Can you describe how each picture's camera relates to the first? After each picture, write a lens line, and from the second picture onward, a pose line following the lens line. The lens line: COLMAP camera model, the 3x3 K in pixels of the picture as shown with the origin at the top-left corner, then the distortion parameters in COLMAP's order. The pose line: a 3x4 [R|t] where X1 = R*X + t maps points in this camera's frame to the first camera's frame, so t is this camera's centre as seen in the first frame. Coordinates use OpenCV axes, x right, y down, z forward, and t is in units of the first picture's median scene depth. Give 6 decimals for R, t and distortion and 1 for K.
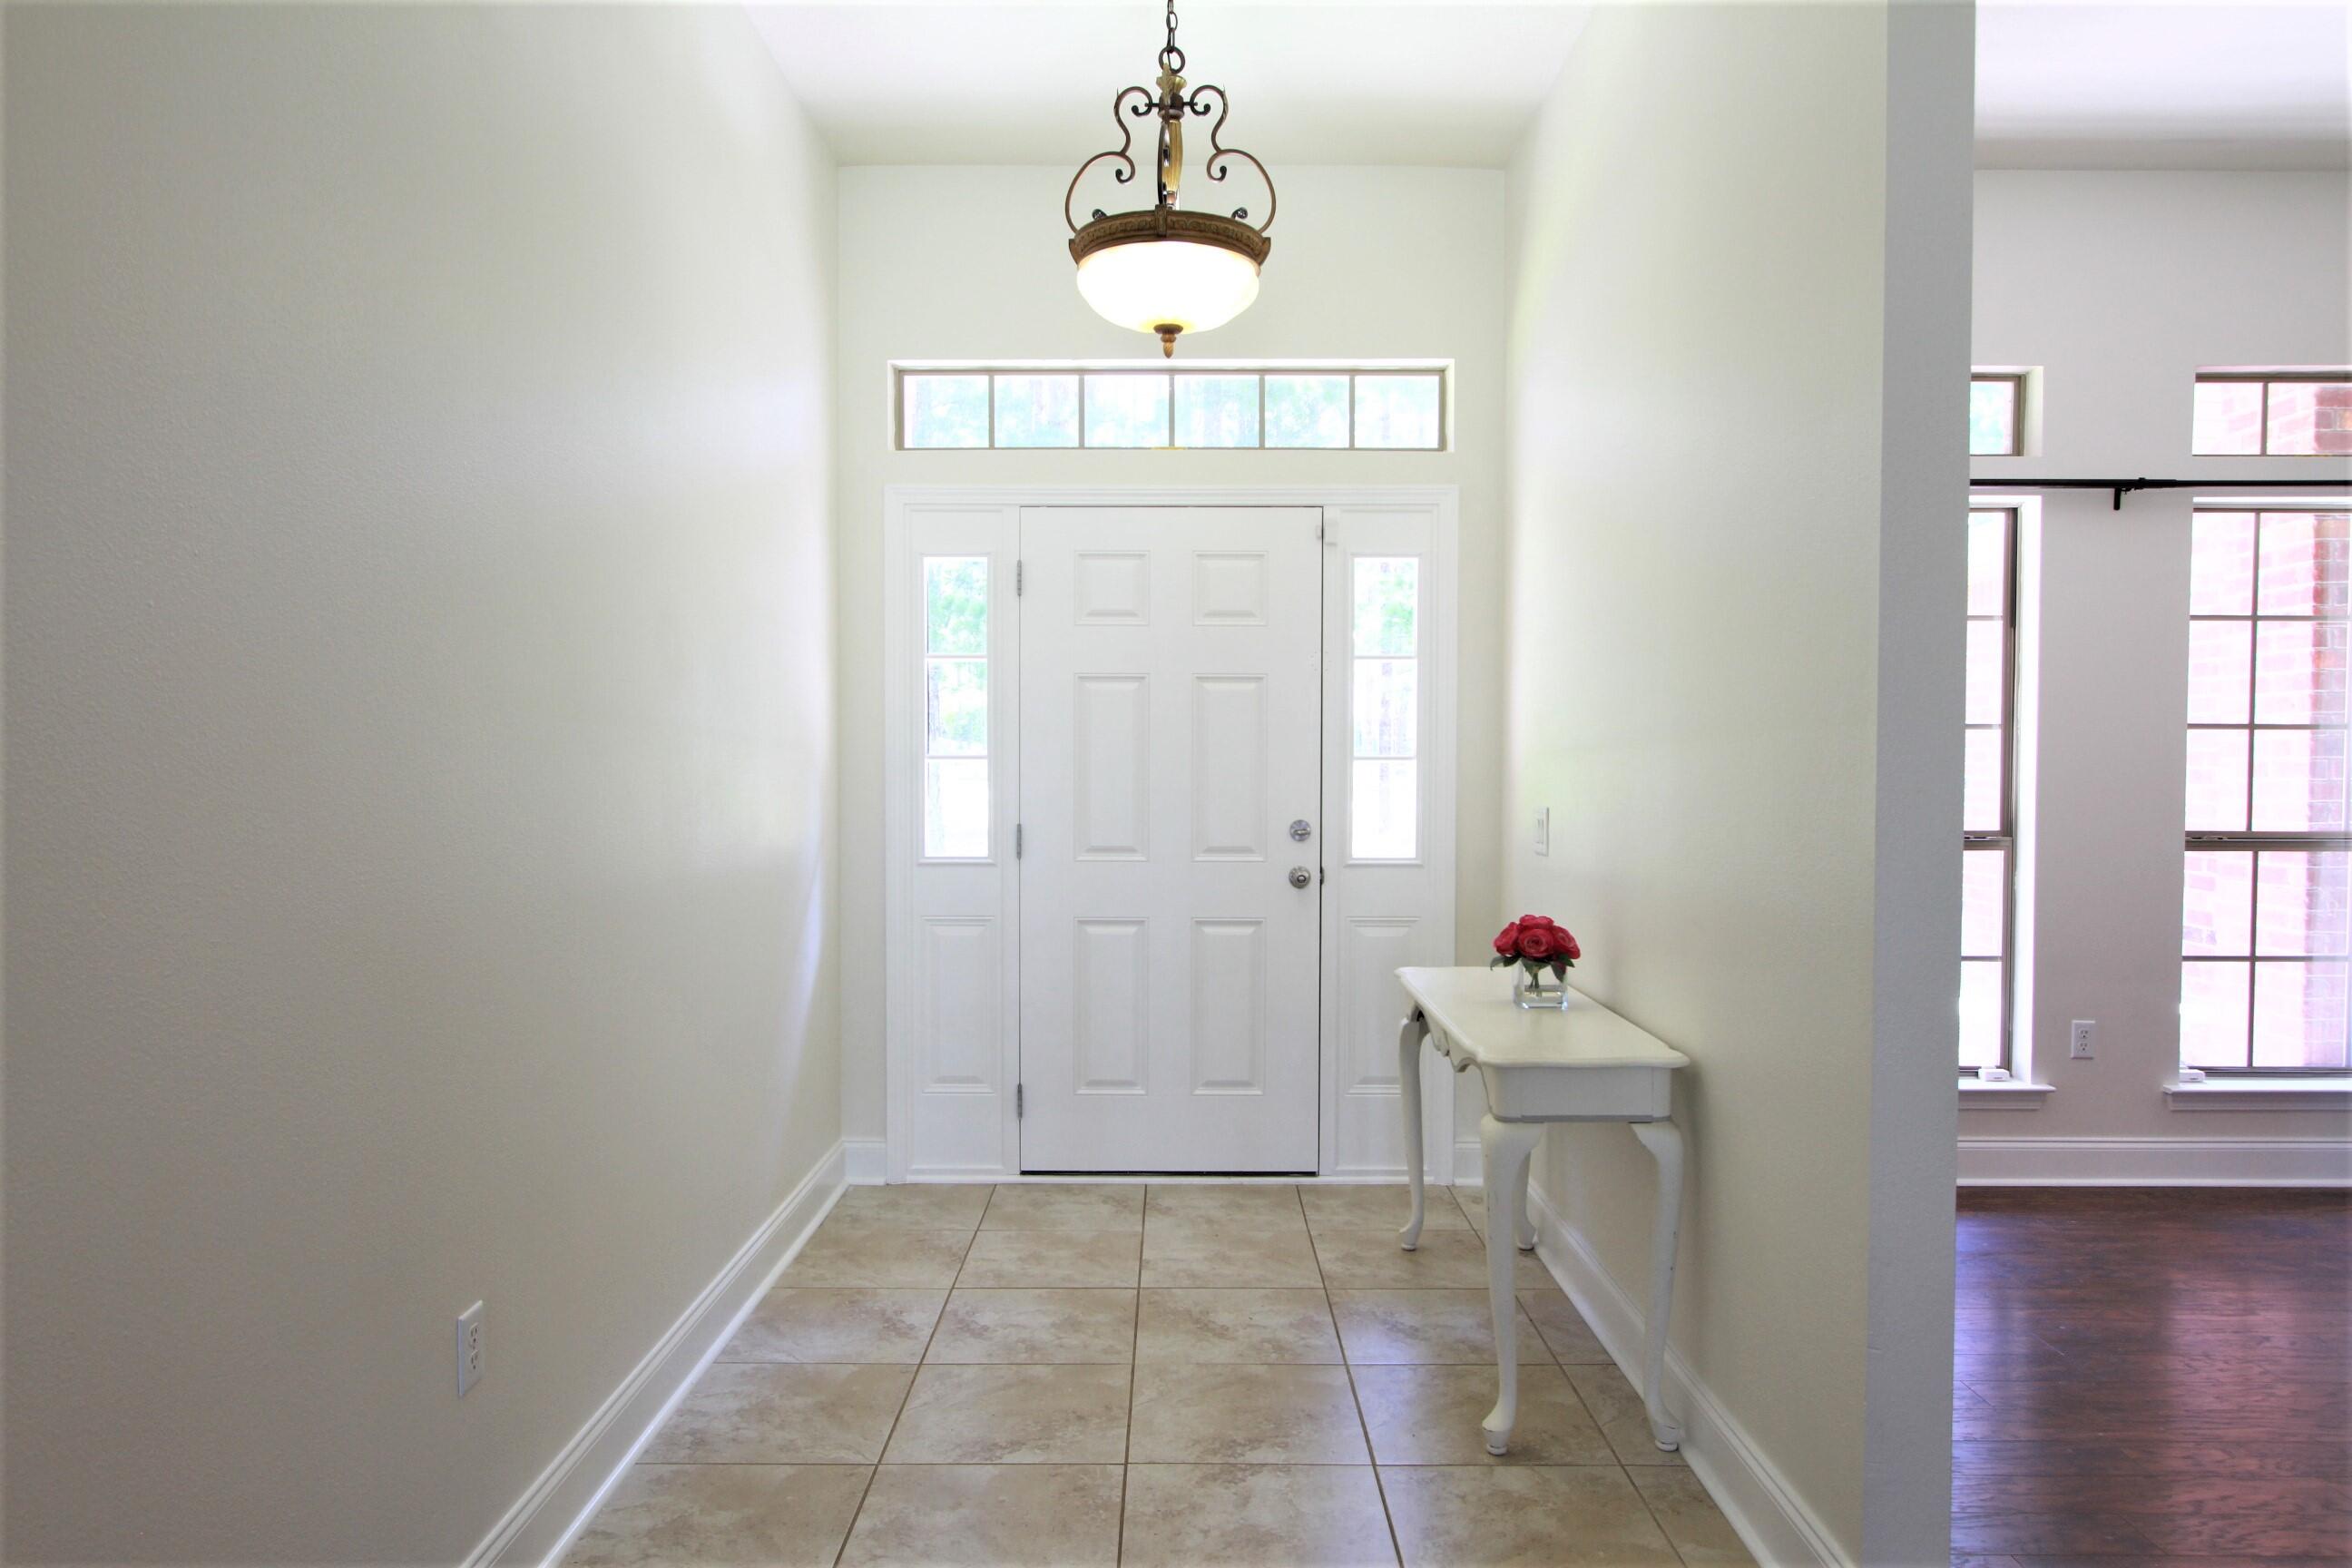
lens RADIAL K [[1529.5, 0, 1176.0], [0, 1529.5, 784.0], [0, 0, 1]] dist [0.025595, 0.001052]
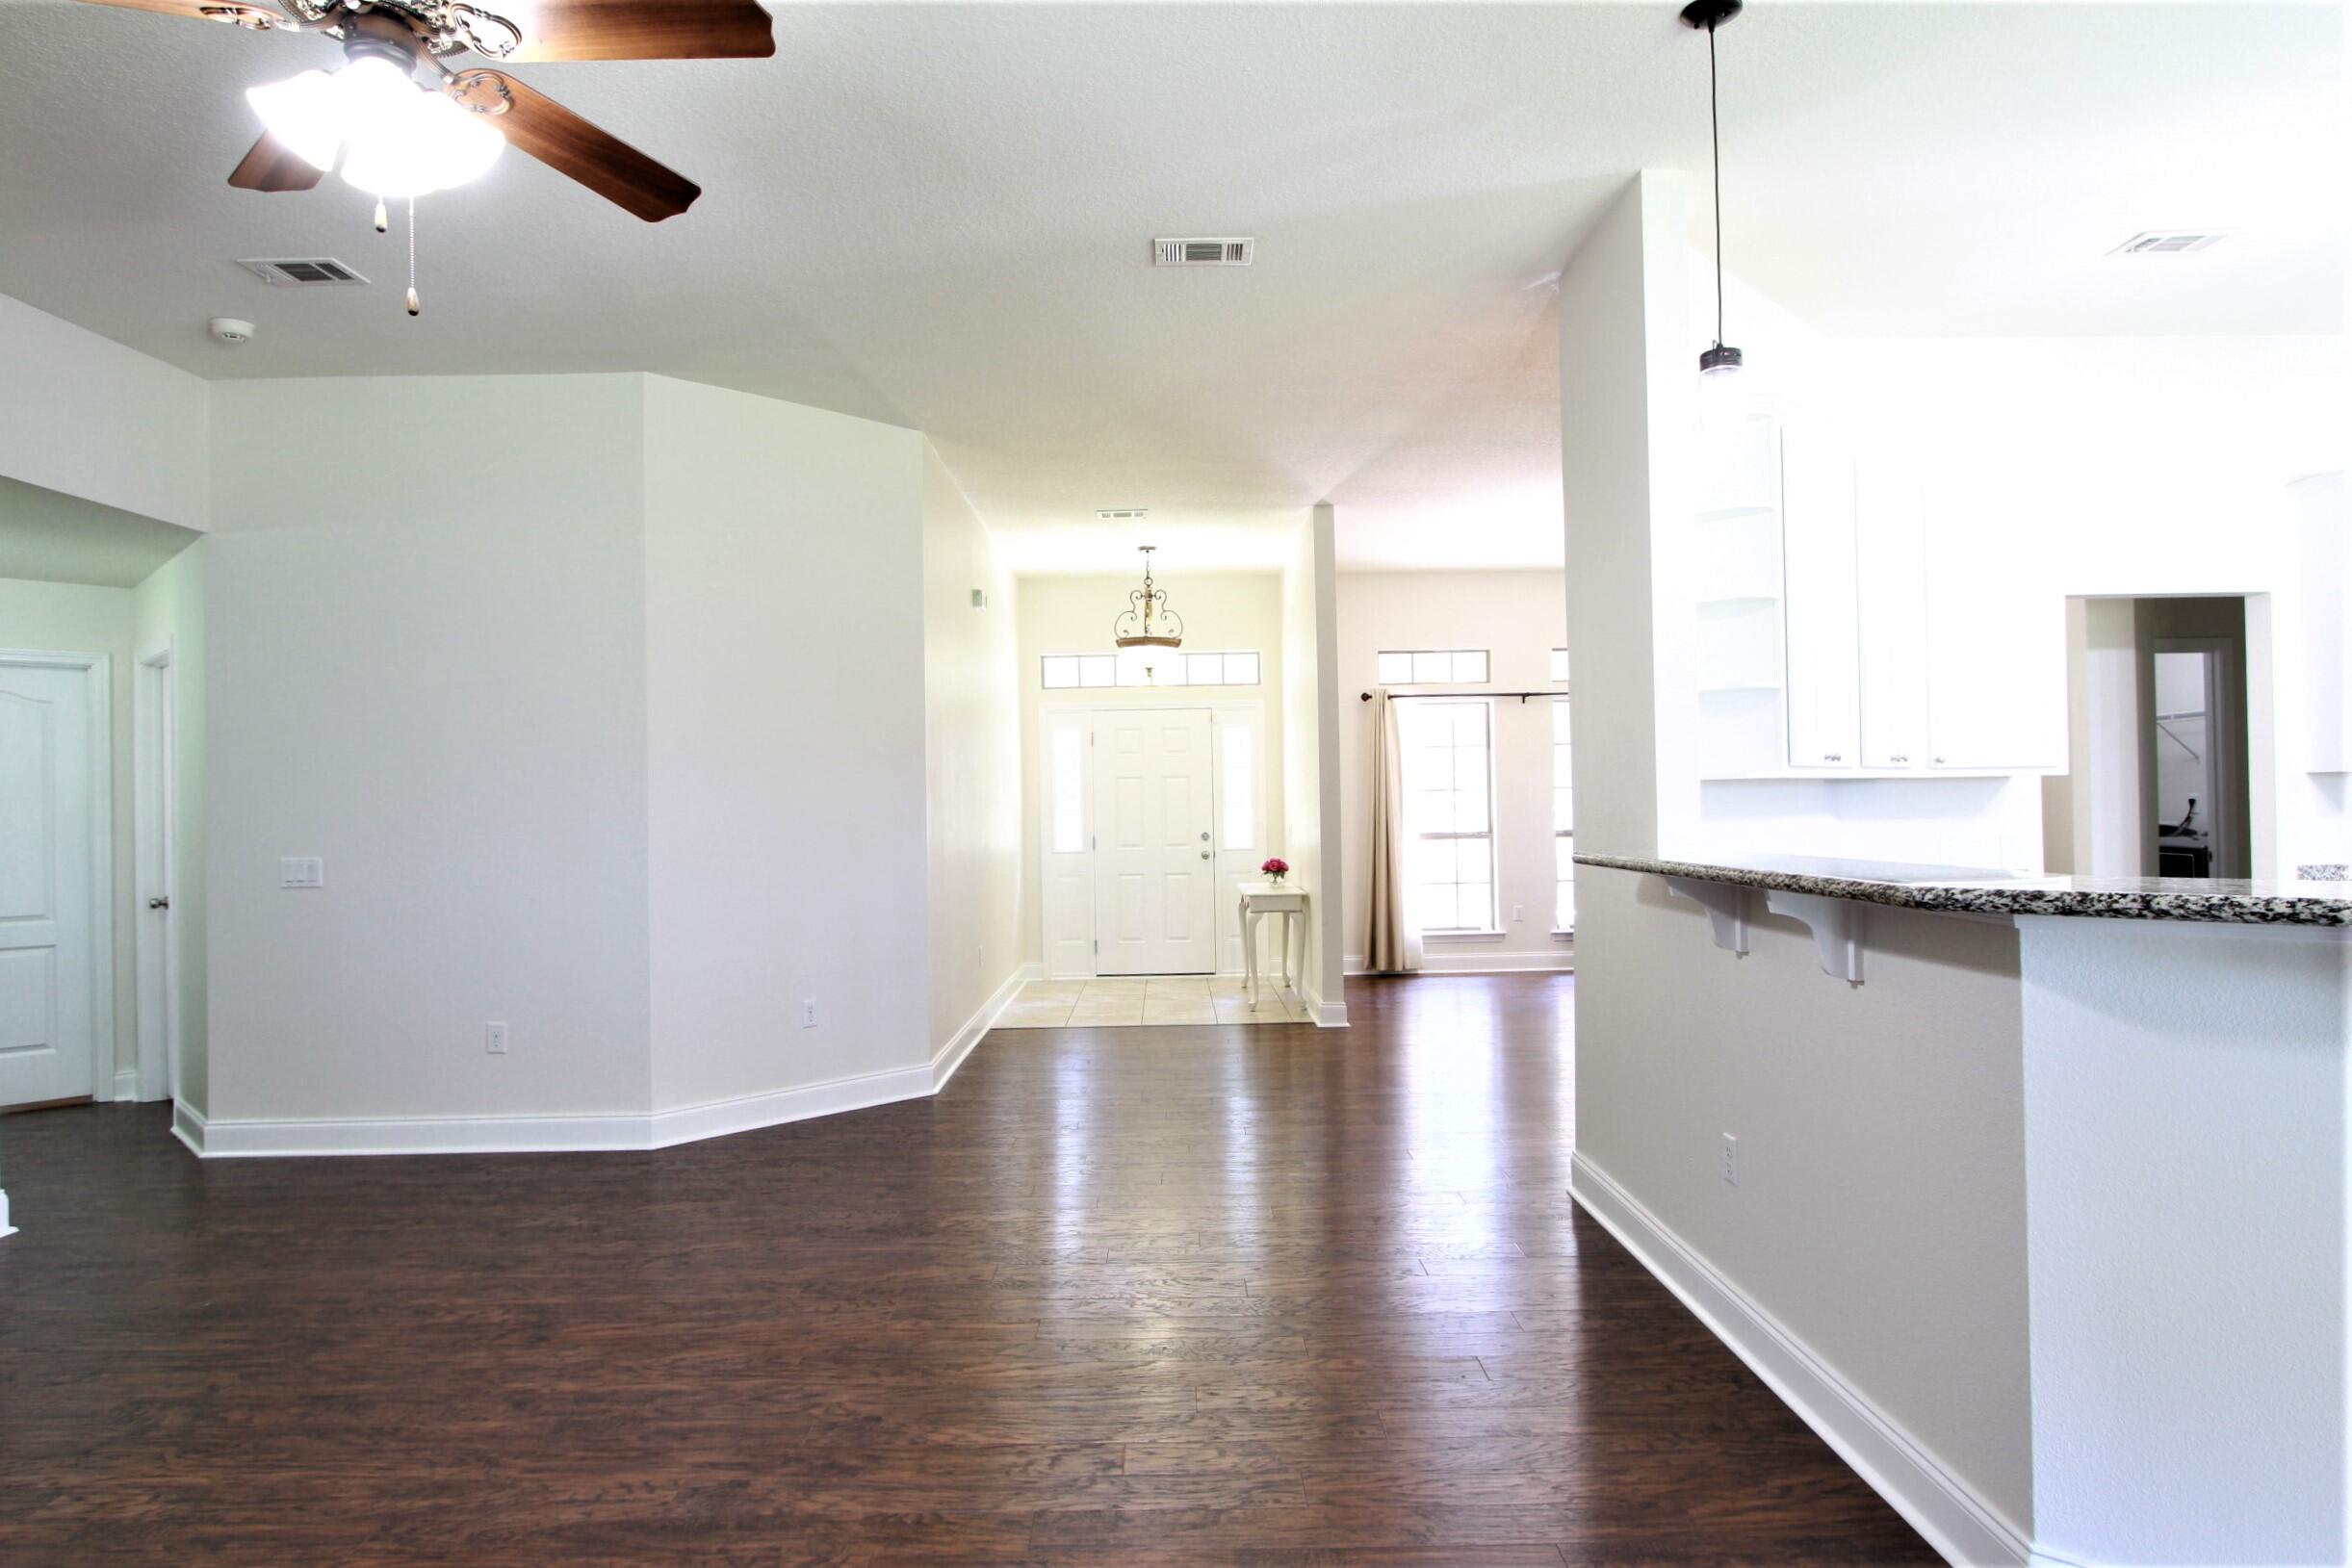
lens RADIAL K [[1365.1, 0, 1176.0], [0, 1365.1, 784.0], [0, 0, 1]] dist [-0.008012, 0.000554]
pose [[0.999794, -0.018797, 0.007611, 0.017520], [0.019116, 0.998837, -0.044267, 0.042876], [-0.006770, 0.044403, 0.998991, -1.251707]]
